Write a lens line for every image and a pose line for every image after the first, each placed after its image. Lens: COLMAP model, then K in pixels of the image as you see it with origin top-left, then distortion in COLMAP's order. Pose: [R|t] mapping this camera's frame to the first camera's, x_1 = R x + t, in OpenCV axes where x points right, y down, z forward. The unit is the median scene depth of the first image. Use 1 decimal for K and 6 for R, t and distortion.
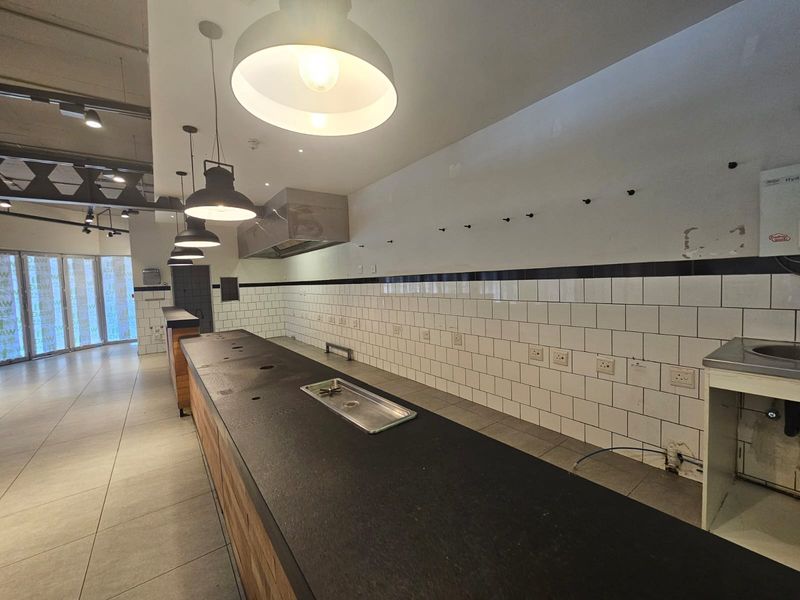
lens RADIAL K [[326.7, 0, 398.5], [0, 326.7, 293.3], [0, 0, 1]] dist [0.000265, -0.000400]
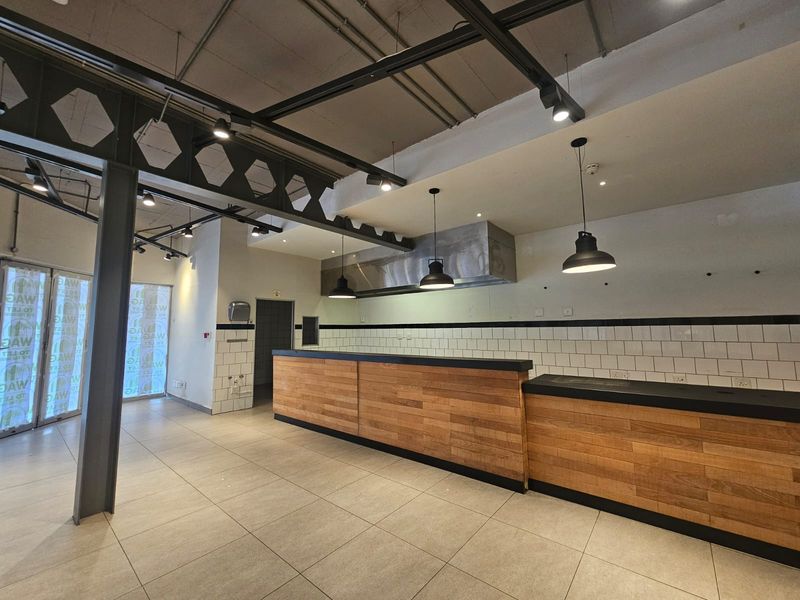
lens RADIAL K [[326.7, 0, 402.2], [0, 326.7, 296.7], [0, 0, 1]] dist [0.000265, -0.000400]
pose [[0.971698, 0.051754, 0.230486, -0.548985], [-0.017822, 0.988986, -0.146932, 0.022805], [-0.235552, 0.138666, 0.961919, 0.134694]]
